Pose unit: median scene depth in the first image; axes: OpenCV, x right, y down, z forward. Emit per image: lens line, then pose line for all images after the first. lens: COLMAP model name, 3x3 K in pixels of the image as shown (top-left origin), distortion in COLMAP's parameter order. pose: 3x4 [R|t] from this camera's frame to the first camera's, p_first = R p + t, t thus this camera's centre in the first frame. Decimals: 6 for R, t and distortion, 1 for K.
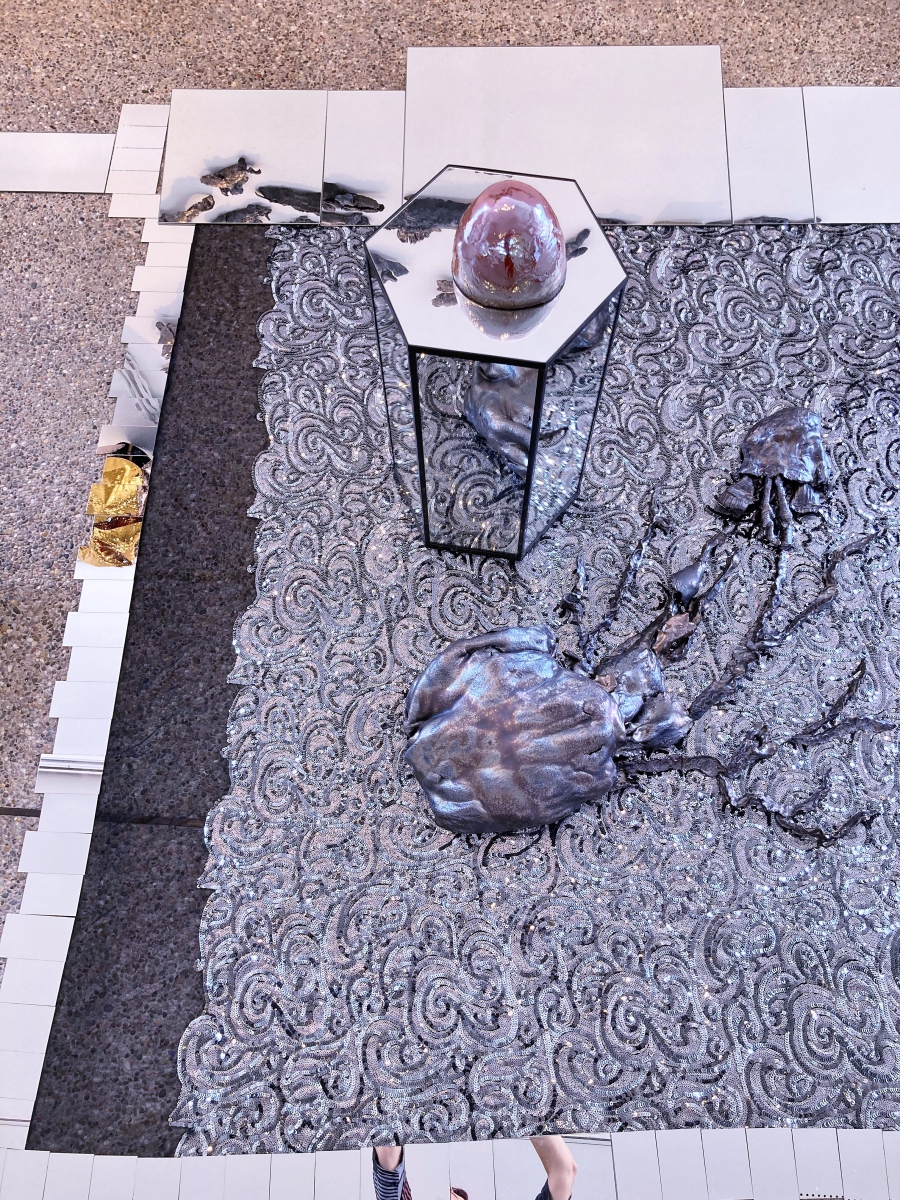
lens RADIAL K [[982.3, 0, 441.6], [0, 982.3, 600.9], [0, 0, 1]] dist [0.011575, 0.003043]
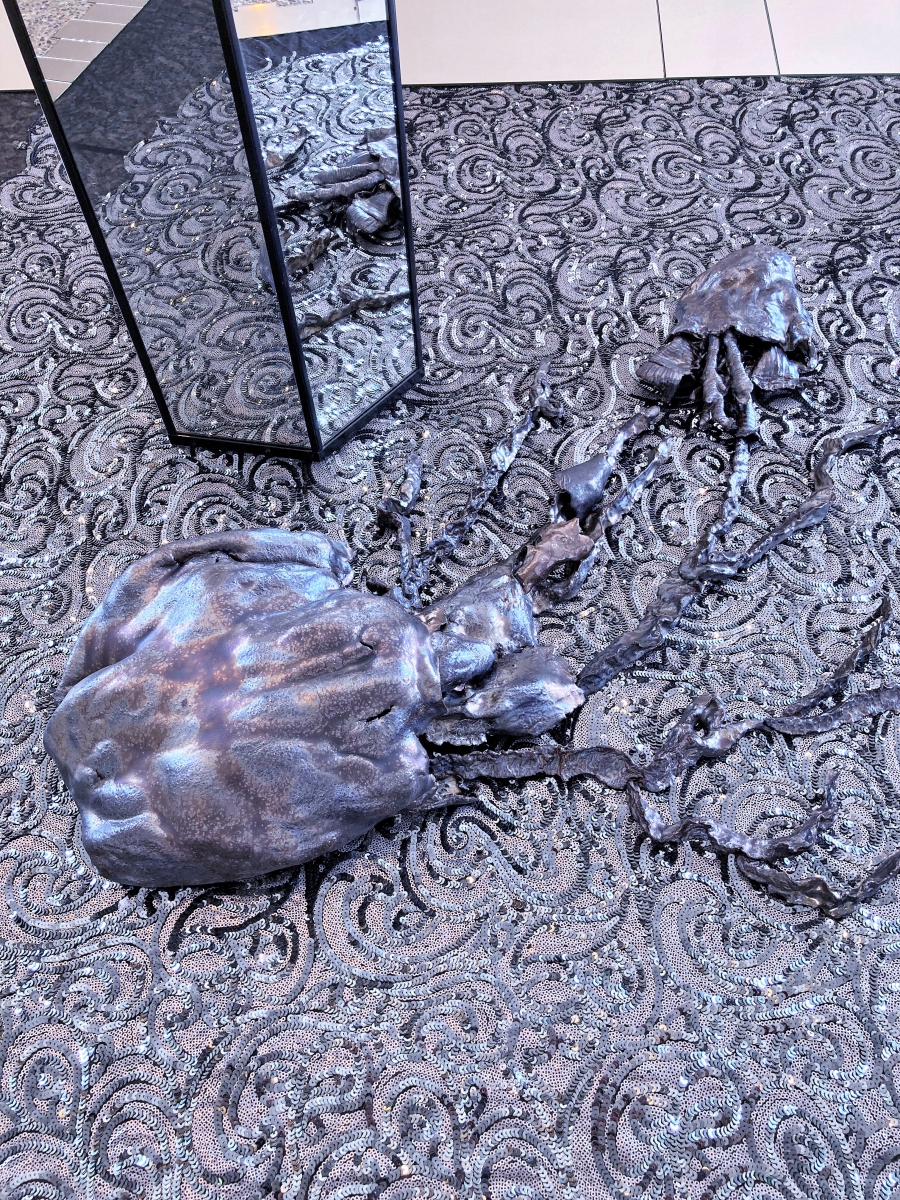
lens RADIAL K [[982.3, 0, 449.6], [0, 982.3, 604.5], [0, 0, 1]] dist [0.011575, 0.003043]
pose [[0.999523, -0.000339, -0.030872, 0.187819], [-0.005772, 0.980260, -0.197628, 0.176082], [0.030329, 0.197712, 0.979791, 0.420952]]
